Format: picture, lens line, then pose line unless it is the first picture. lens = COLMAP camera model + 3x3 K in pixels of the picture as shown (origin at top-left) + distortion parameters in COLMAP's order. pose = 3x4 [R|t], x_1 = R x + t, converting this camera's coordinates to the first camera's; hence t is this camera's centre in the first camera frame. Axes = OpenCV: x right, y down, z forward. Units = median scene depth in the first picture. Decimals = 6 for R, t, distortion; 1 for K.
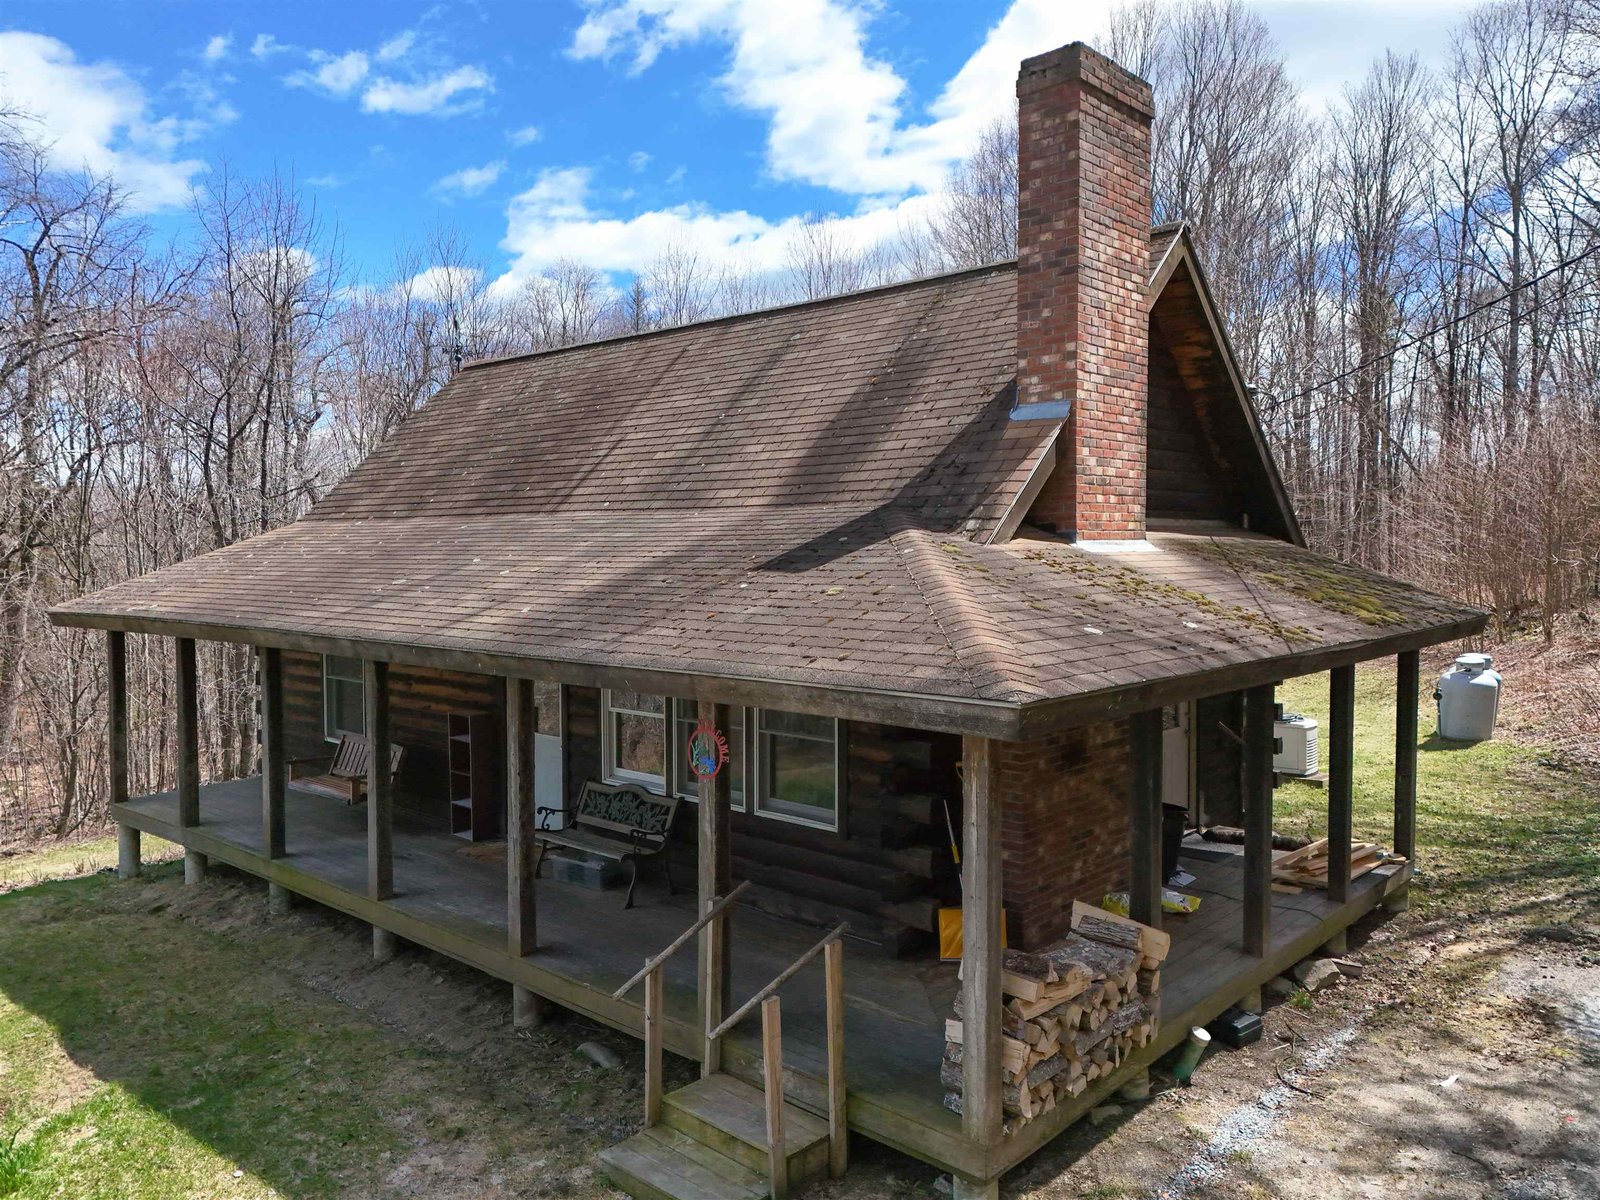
lens RADIAL K [[1151.2, 0, 800.0], [0, 1151.2, 600.0], [0, 0, 1]] dist [0.026483, -0.002852]
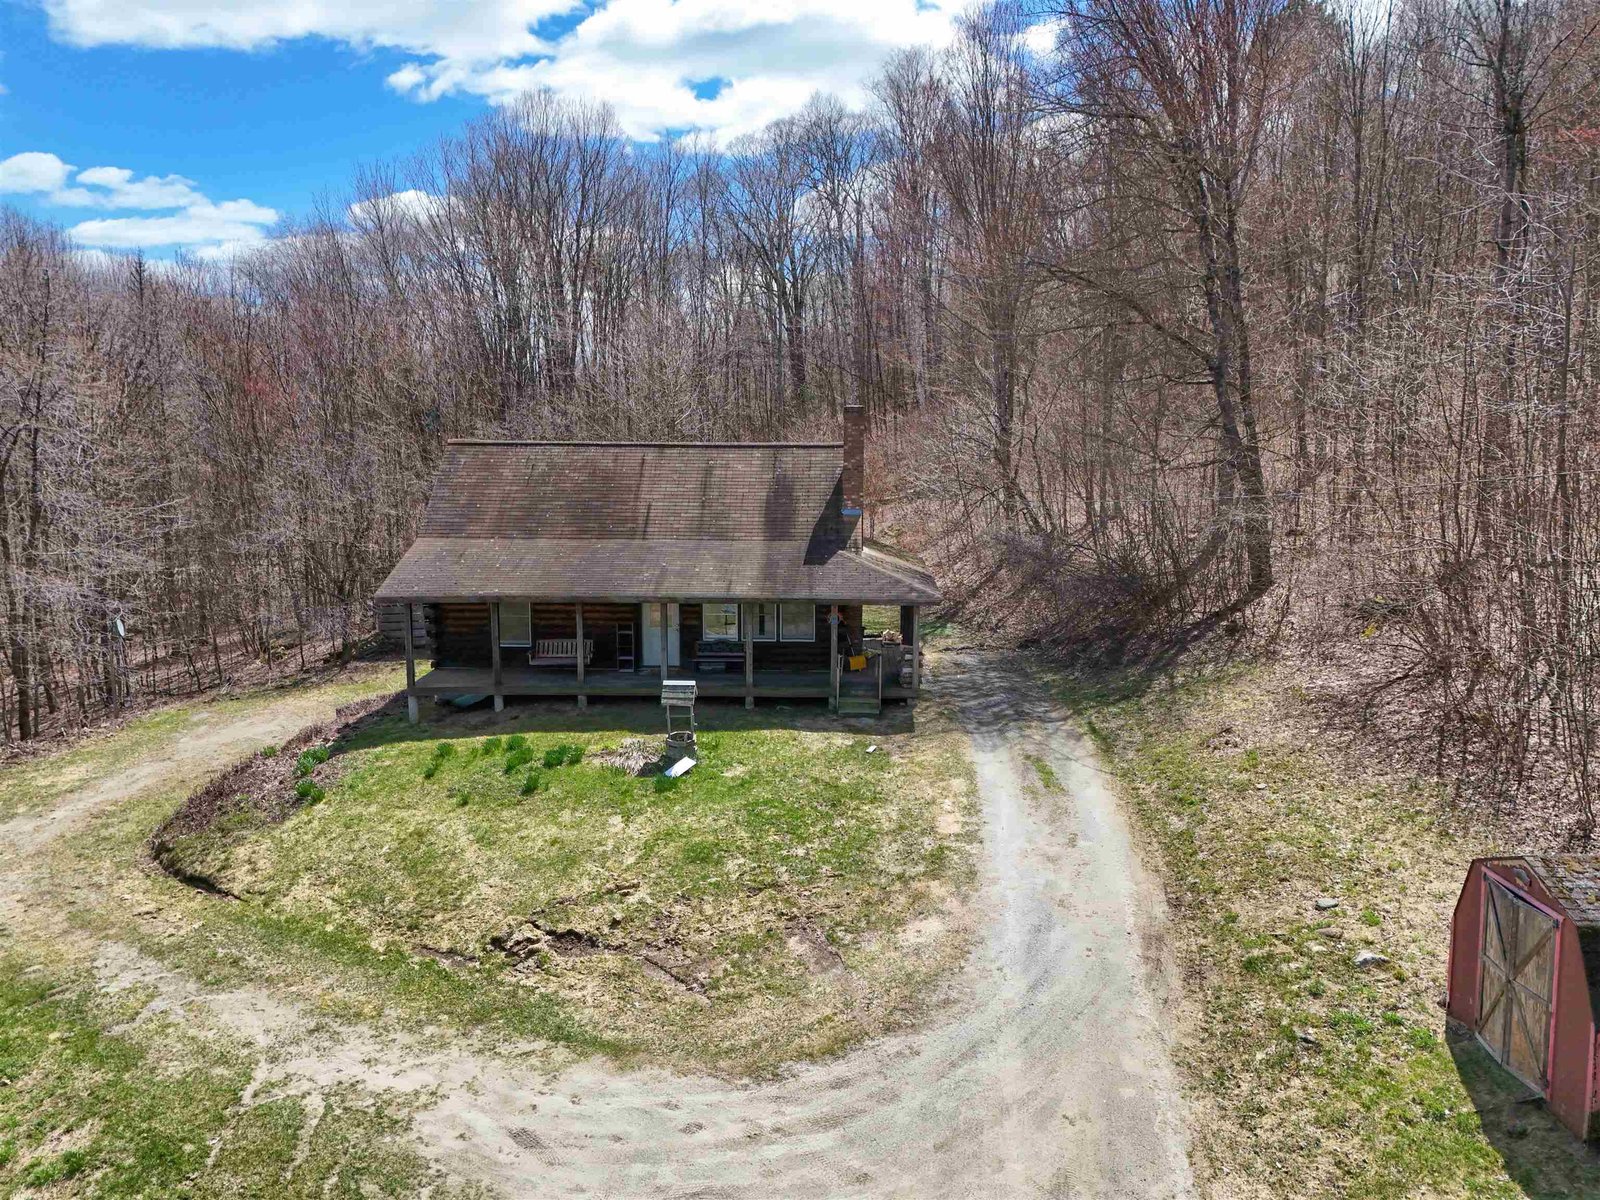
lens RADIAL K [[1134.1, 0, 796.8], [0, 1134.1, 595.4], [0, 0, 1]] dist [0.025131, -0.003216]
pose [[0.772768, -0.088497, 0.628488, -2.045369], [0.025890, 0.993802, 0.108103, -0.285819], [-0.634160, -0.067267, 0.770270, -1.487180]]
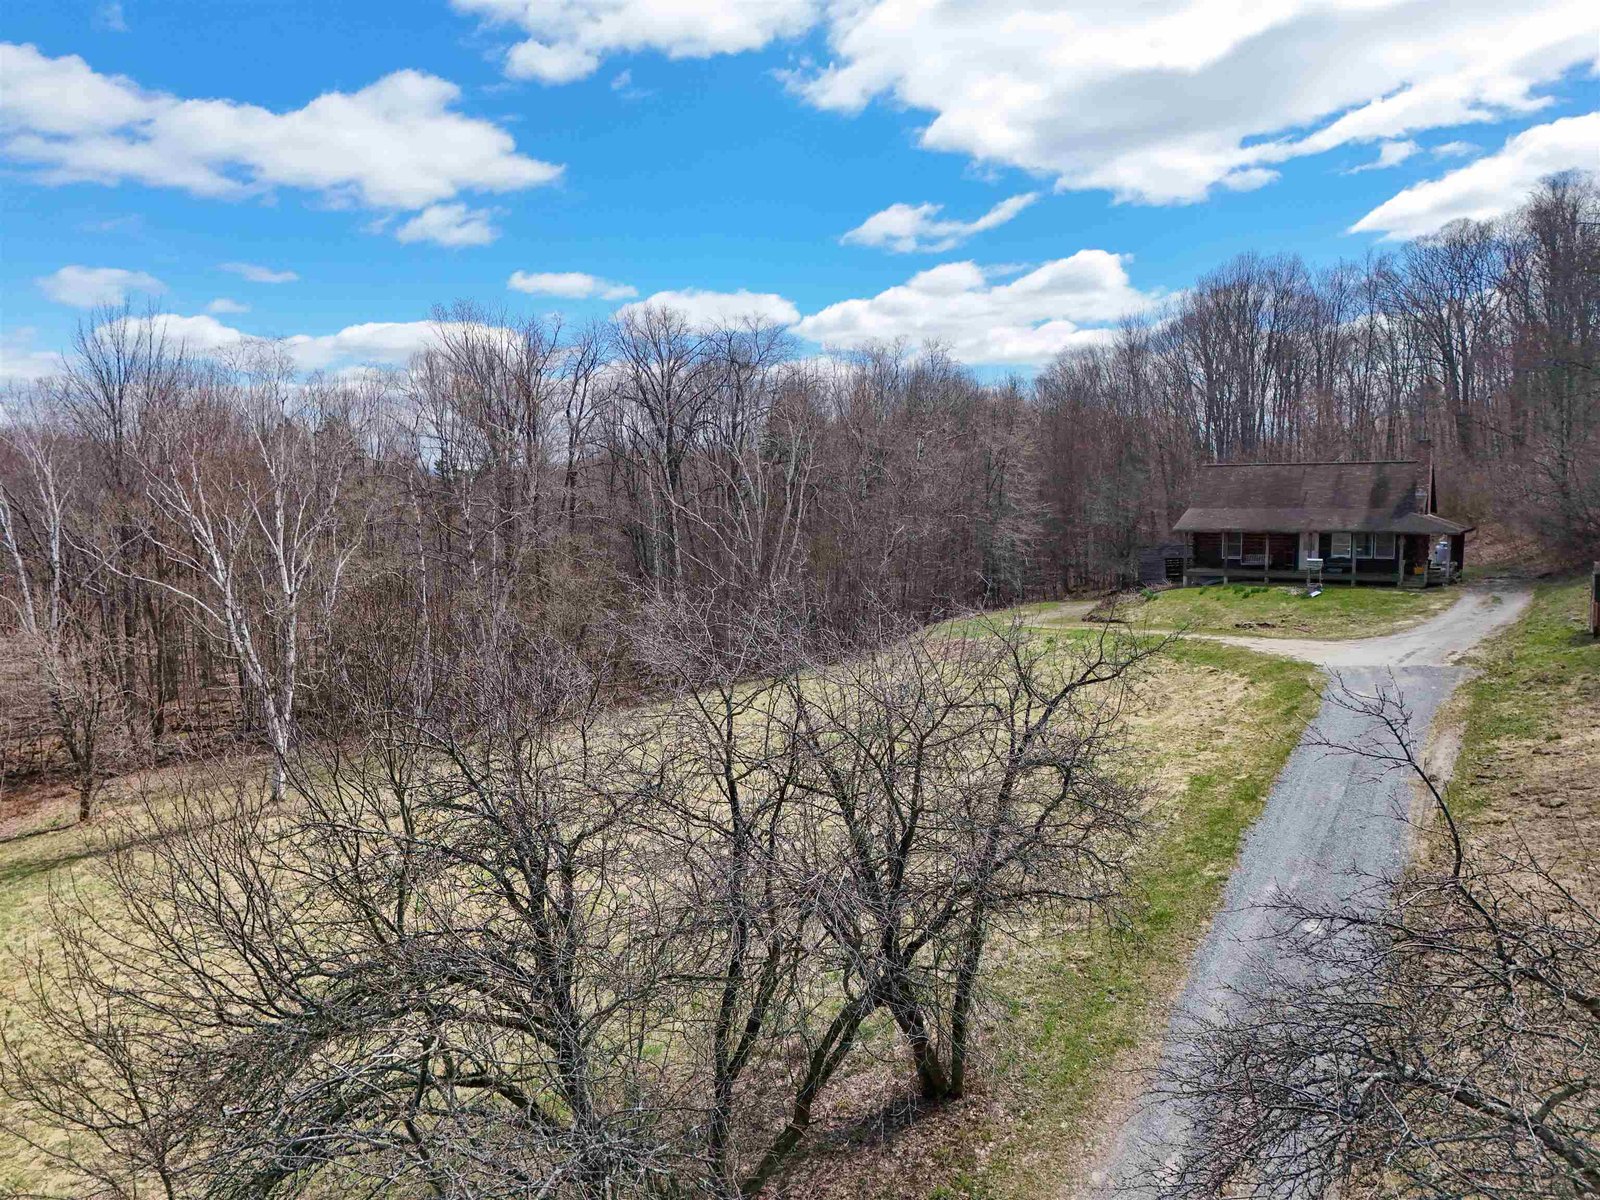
lens RADIAL K [[1151.2, 0, 800.0], [0, 1151.2, 600.0], [0, 0, 1]] dist [0.026483, -0.002852]
pose [[0.989785, -0.022118, 0.140841, -4.233022], [0.015834, 0.998835, 0.045584, 0.087433], [-0.141685, -0.042888, 0.988982, -5.049297]]
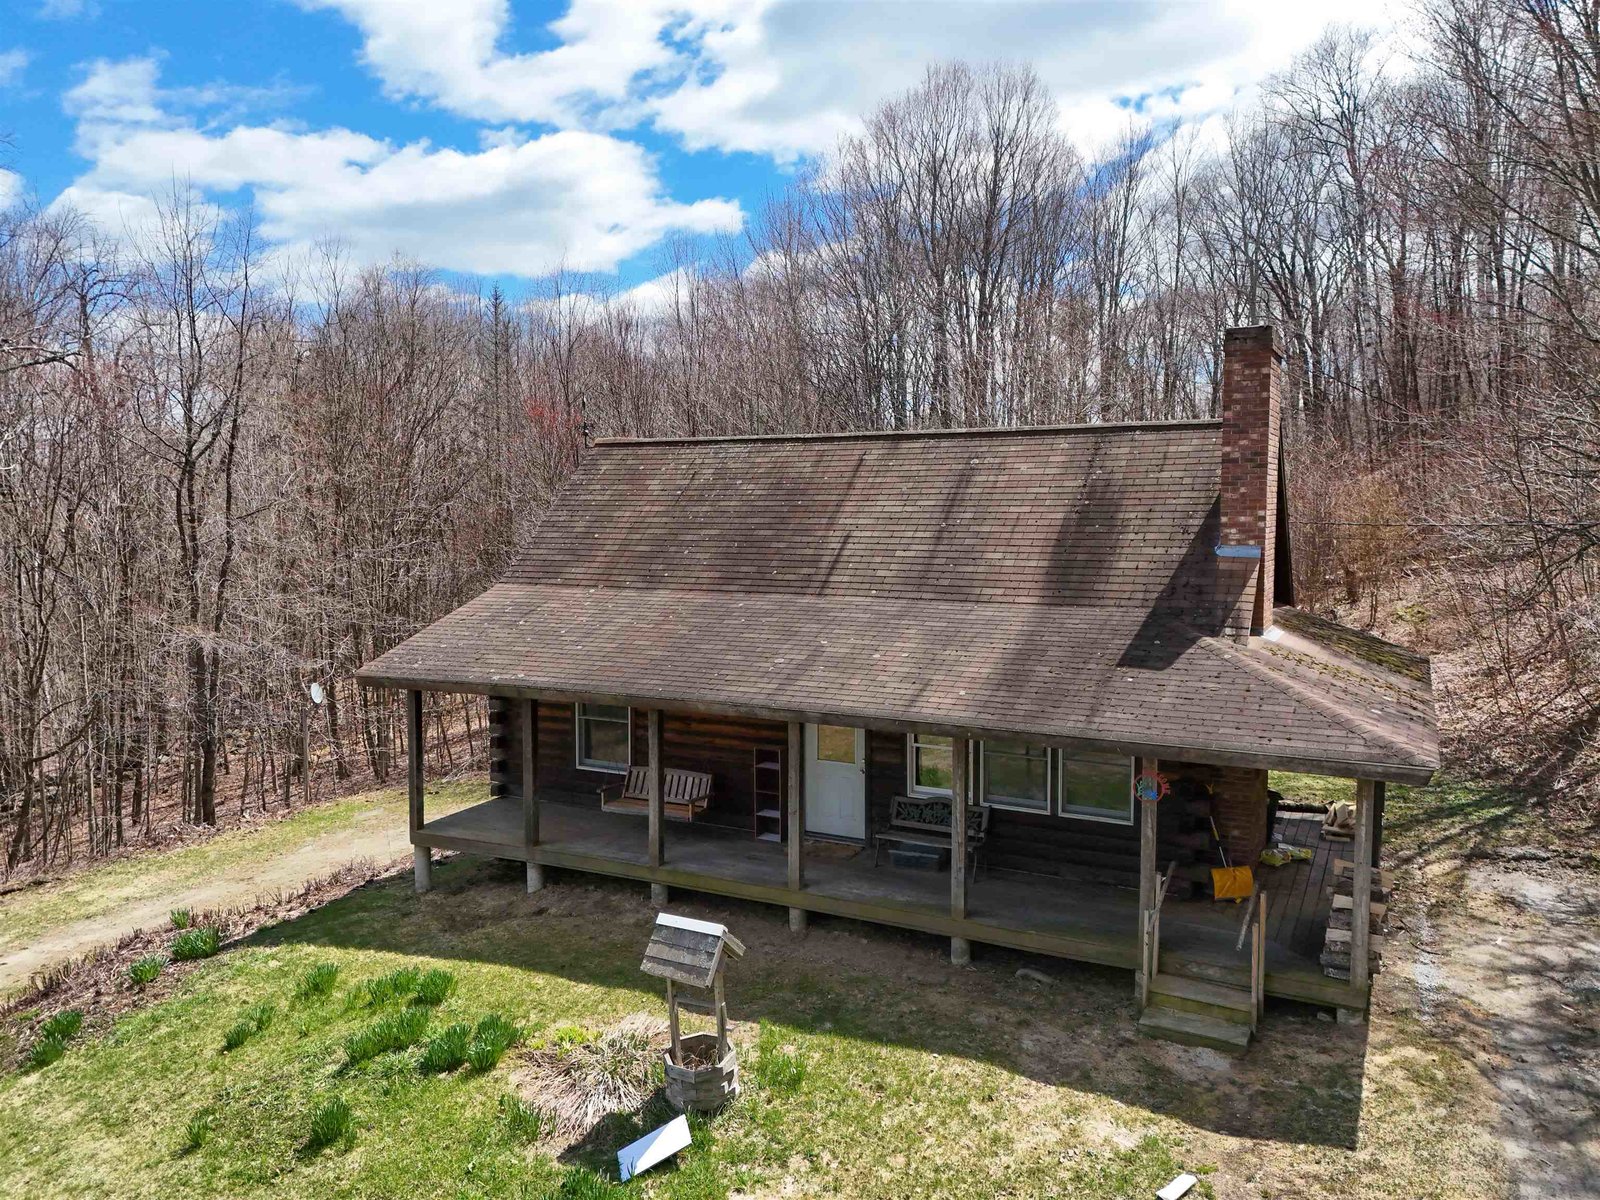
lens RADIAL K [[1134.1, 0, 796.8], [0, 1134.1, 595.4], [0, 0, 1]] dist [0.025131, -0.003216]
pose [[0.970191, -0.017530, 0.241707, -0.762585], [0.010865, 0.999524, 0.028884, -0.155451], [-0.242098, -0.025397, 0.969919, -0.372847]]
